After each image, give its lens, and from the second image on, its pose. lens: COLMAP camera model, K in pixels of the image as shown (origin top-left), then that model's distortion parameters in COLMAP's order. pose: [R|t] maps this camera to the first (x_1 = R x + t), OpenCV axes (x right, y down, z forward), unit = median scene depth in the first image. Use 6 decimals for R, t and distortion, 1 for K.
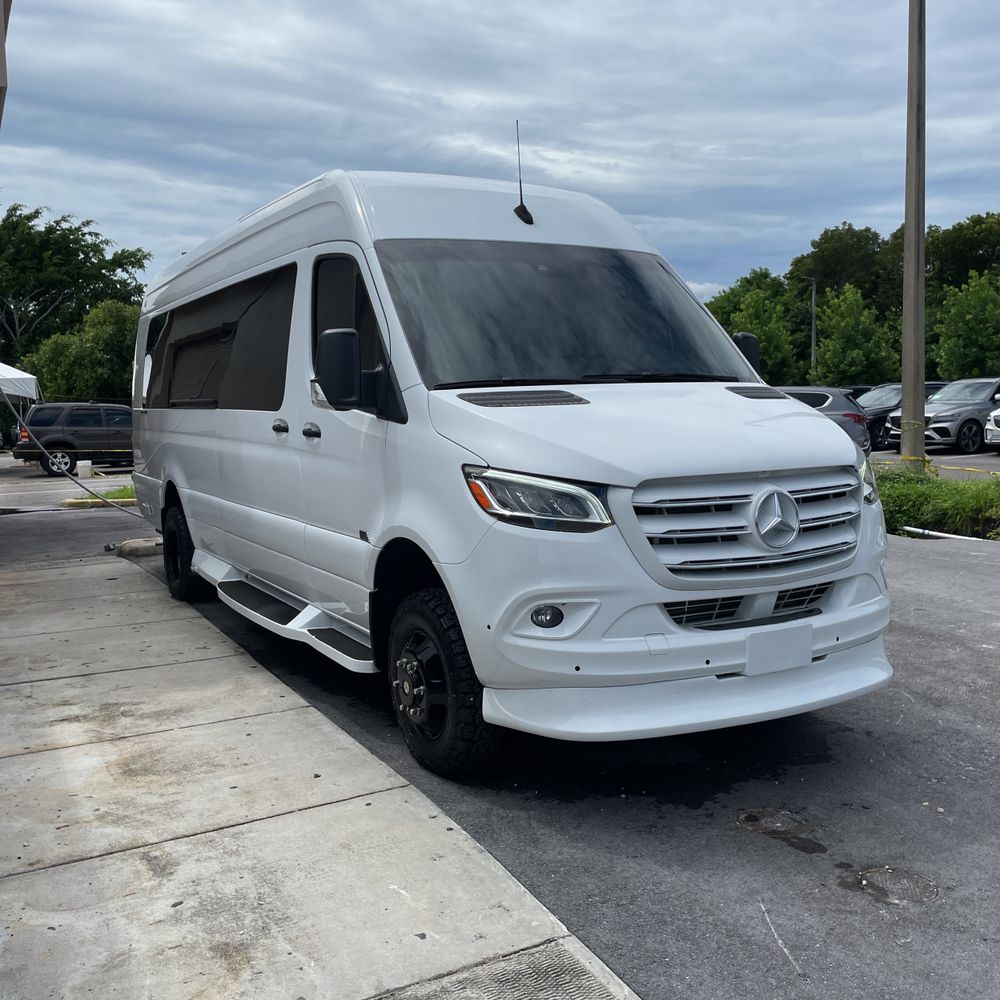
lens RADIAL K [[974.9, 0, 486.5], [0, 974.9, 487.4], [0, 0, 1]] dist [0.111480, -0.141567]
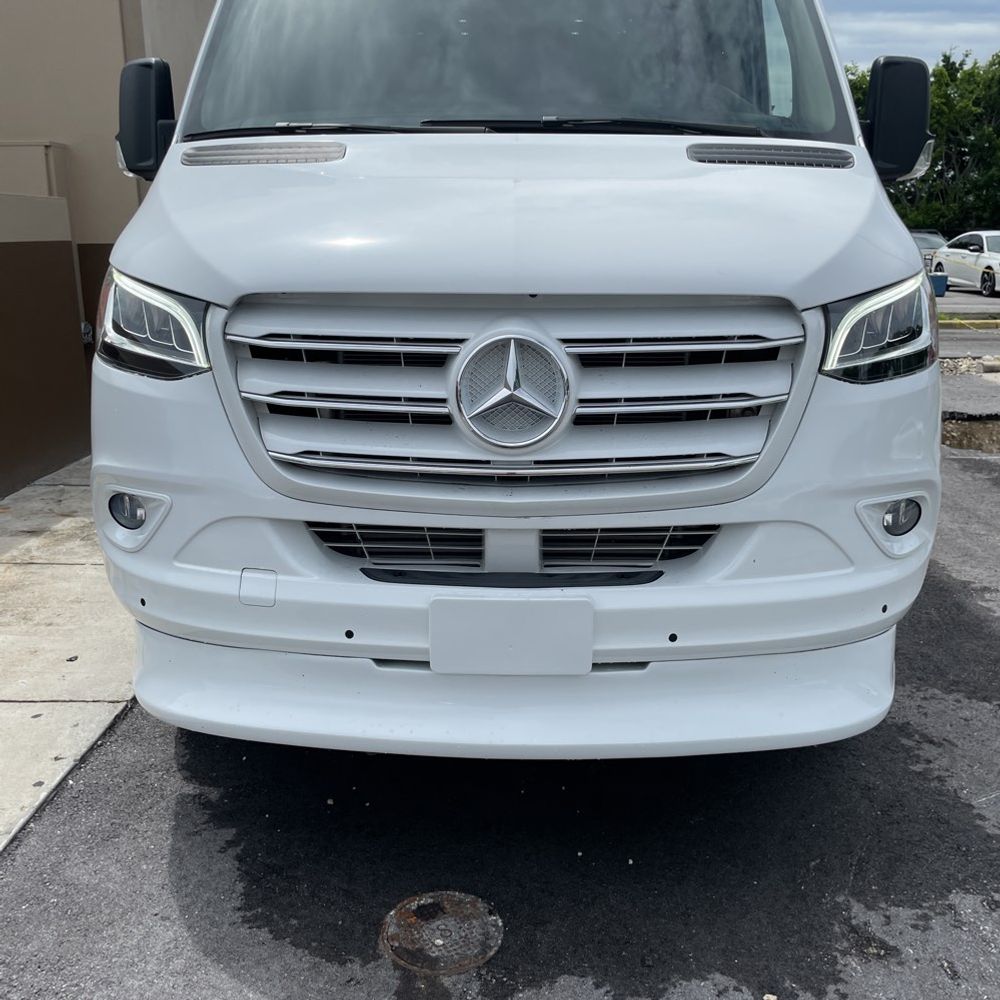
lens RADIAL K [[983.9, 0, 503.3], [0, 983.9, 478.6], [0, 0, 1]] dist [0.103368, -0.140171]
pose [[0.869385, 0.141318, -0.473497, 0.498623], [-0.063747, 0.982301, 0.176129, -0.011645], [0.490007, -0.122940, 0.863006, 0.514259]]
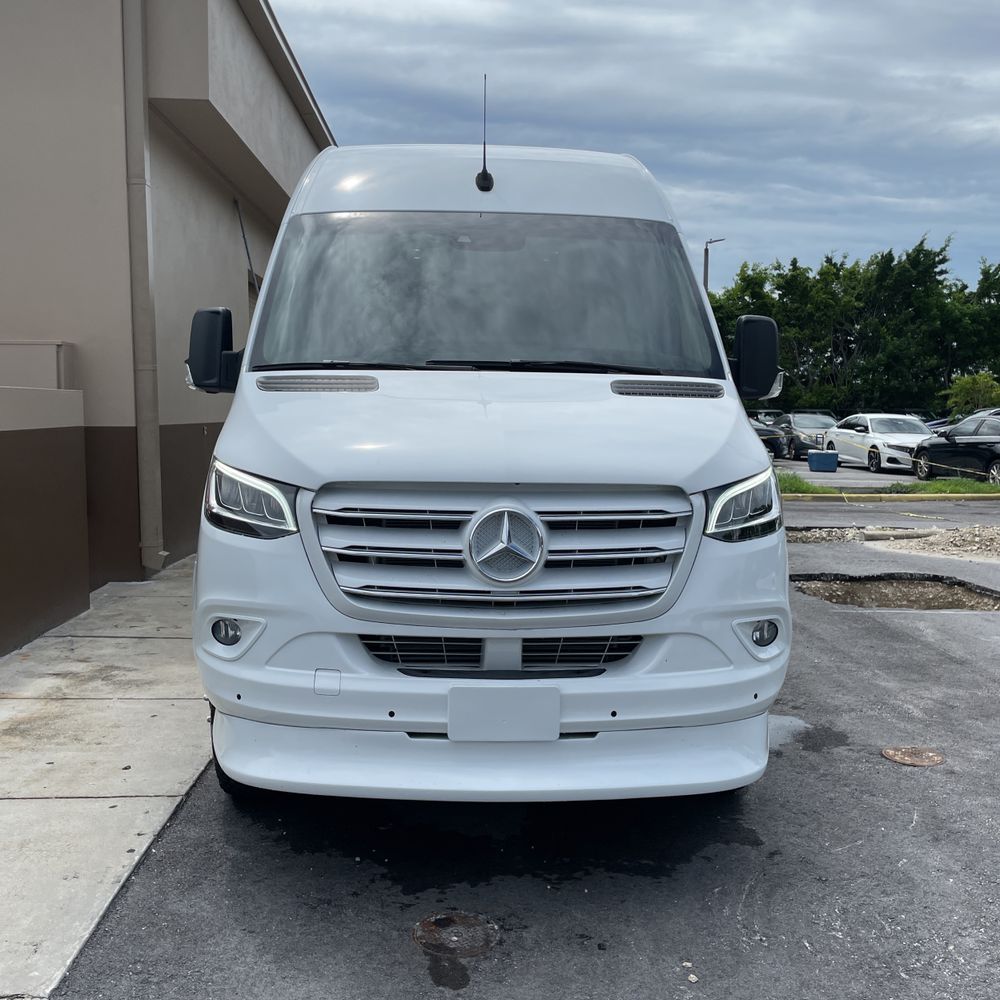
lens RADIAL K [[974.9, 0, 486.5], [0, 974.9, 487.4], [0, 0, 1]] dist [0.111480, -0.141567]
pose [[0.898224, 0.067681, -0.434295, 0.567970], [-0.069094, 0.997531, 0.012553, -0.020193], [0.434073, 0.018732, 0.900683, 0.277646]]
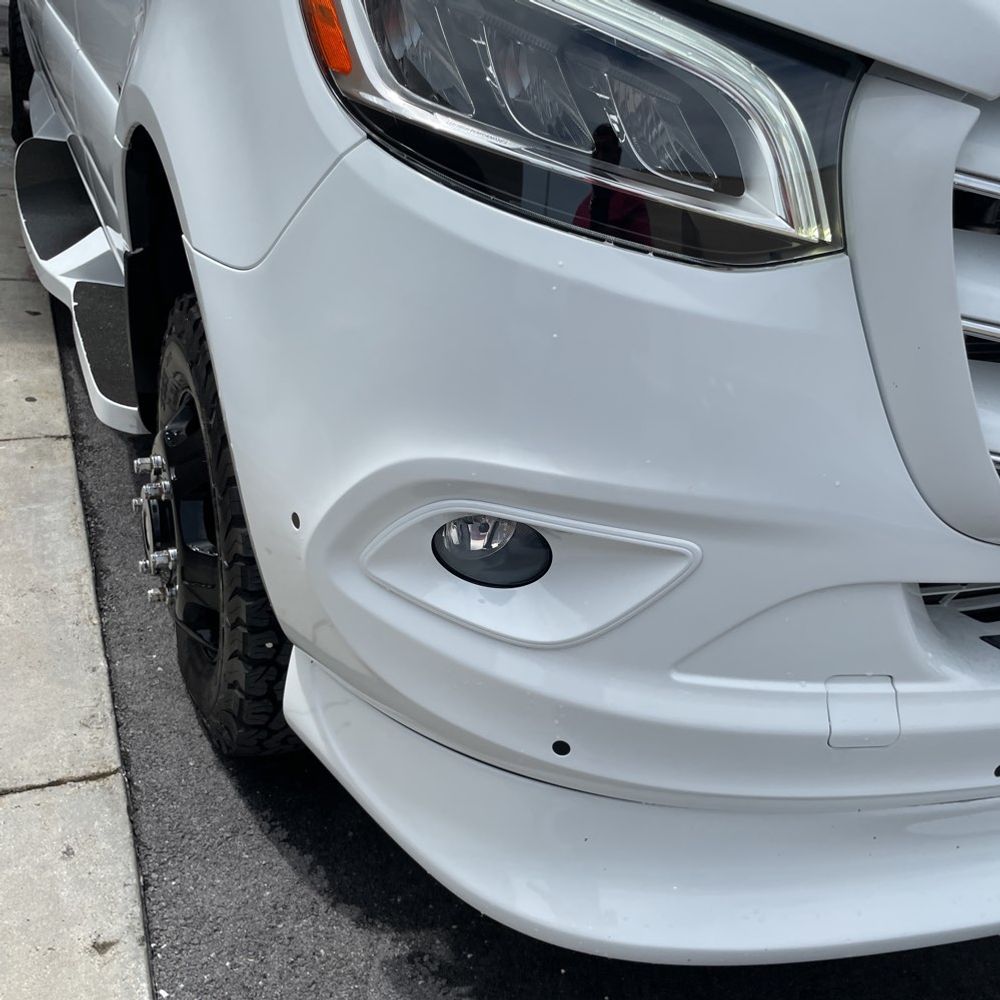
lens RADIAL K [[1007.2, 0, 500.0], [0, 1007.2, 500.0], [0, 0, 1]] dist [0.110727, -0.153844]
pose [[0.983166, 0.182440, 0.010003, 0.052775], [-0.171769, 0.904220, 0.391002, 0.009309], [0.062290, -0.386138, 0.920336, 0.666195]]
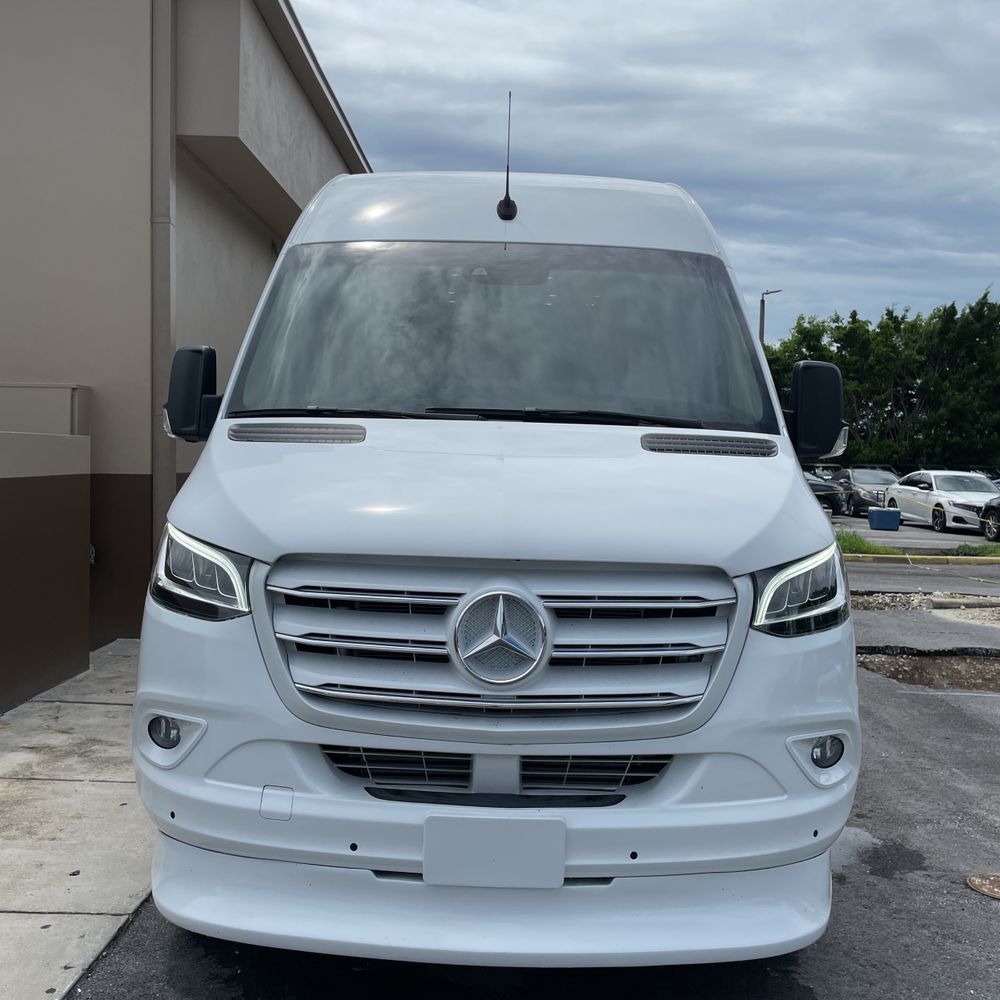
lens RADIAL K [[979.5, 0, 489.8], [0, 979.5, 494.8], [0, 0, 1]] dist [0.099506, -0.120988]
pose [[0.875081, 0.064473, -0.479662, 0.538980], [-0.087560, 0.995823, -0.025891, -0.038002], [0.475989, 0.064656, 0.877071, 0.414580]]
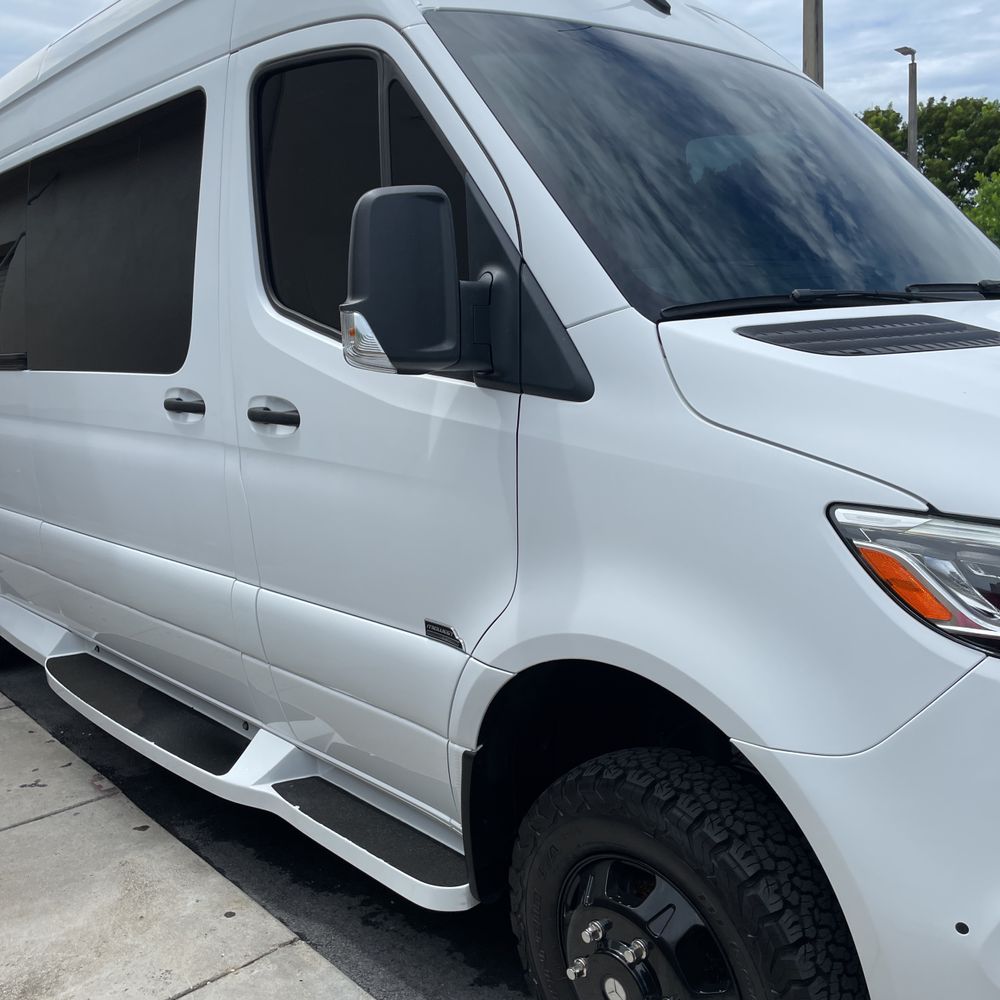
lens RADIAL K [[991.2, 0, 500.0], [0, 991.2, 500.0], [0, 0, 1]] dist [0.107725, -0.147564]
pose [[0.974177, -0.049913, 0.220201, -0.233062], [0.036551, 0.997258, 0.064347, -0.053543], [-0.222809, -0.054637, 0.973330, 0.602134]]
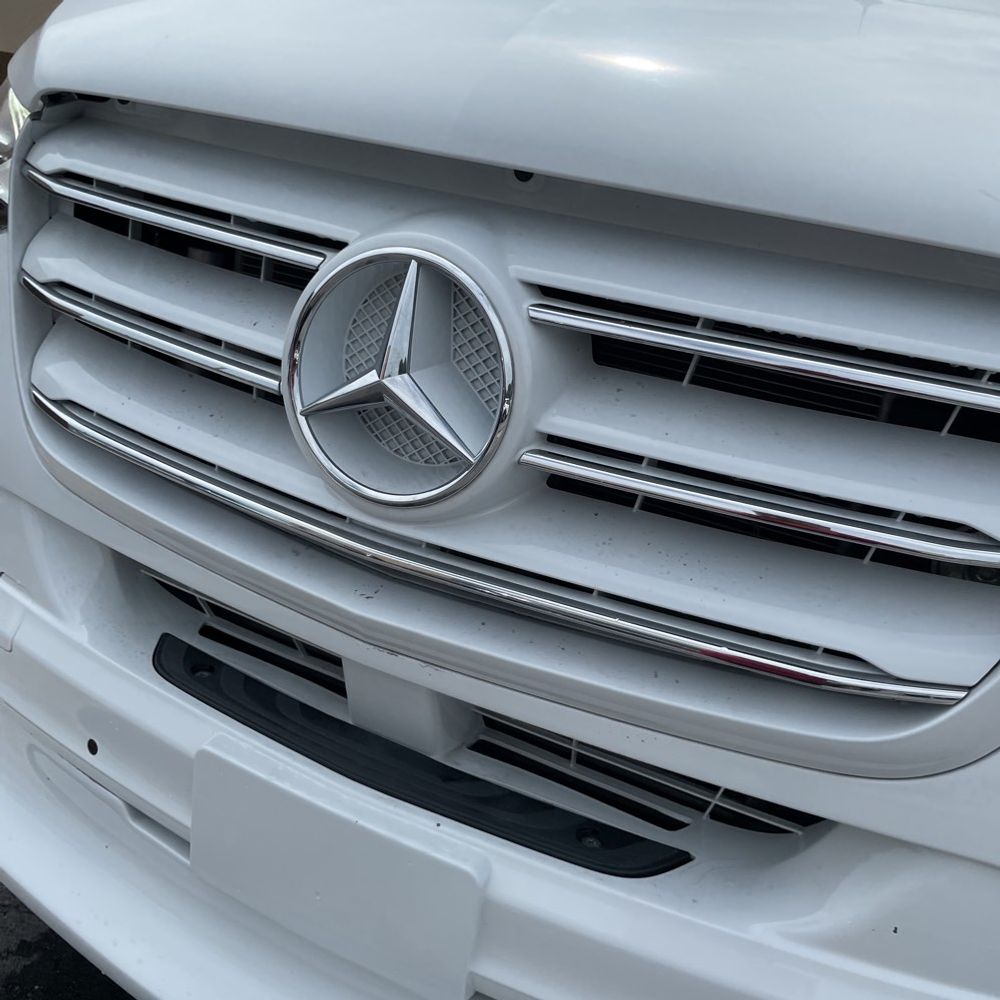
lens RADIAL K [[1042.5, 0, 500.0], [0, 1042.5, 500.0], [0, 0, 1]] dist [0.102178, -0.134865]
pose [[0.566865, 0.374172, -0.733934, 0.457471], [-0.233388, 0.927343, 0.292515, -0.016000], [0.790059, 0.005474, 0.613006, 0.809937]]
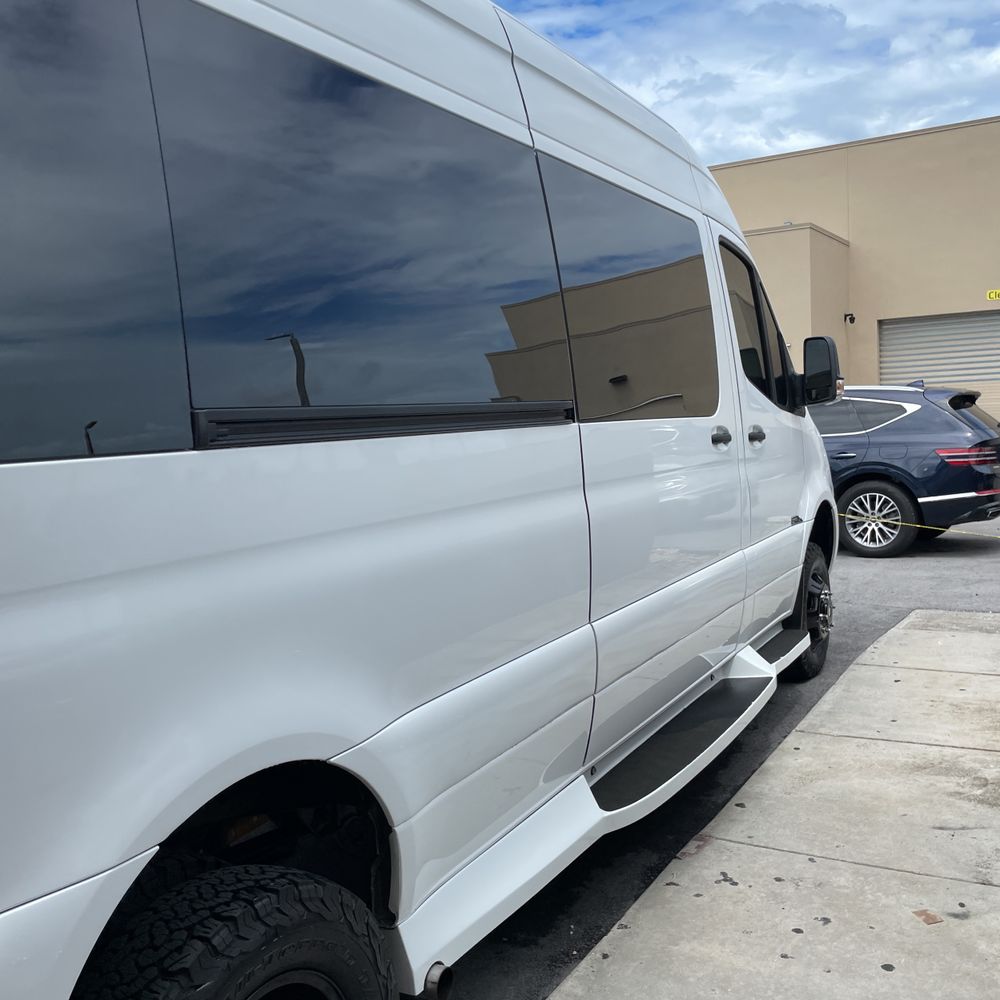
lens RADIAL K [[1042.5, 0, 500.0], [0, 1042.5, 500.0], [0, 0, 1]] dist [0.102178, -0.134865]
pose [[-0.522879, -0.027072, 0.851977, -1.115086], [0.134051, 0.984447, 0.113552, -0.177277], [-0.841800, 0.173583, -0.511118, 2.181413]]
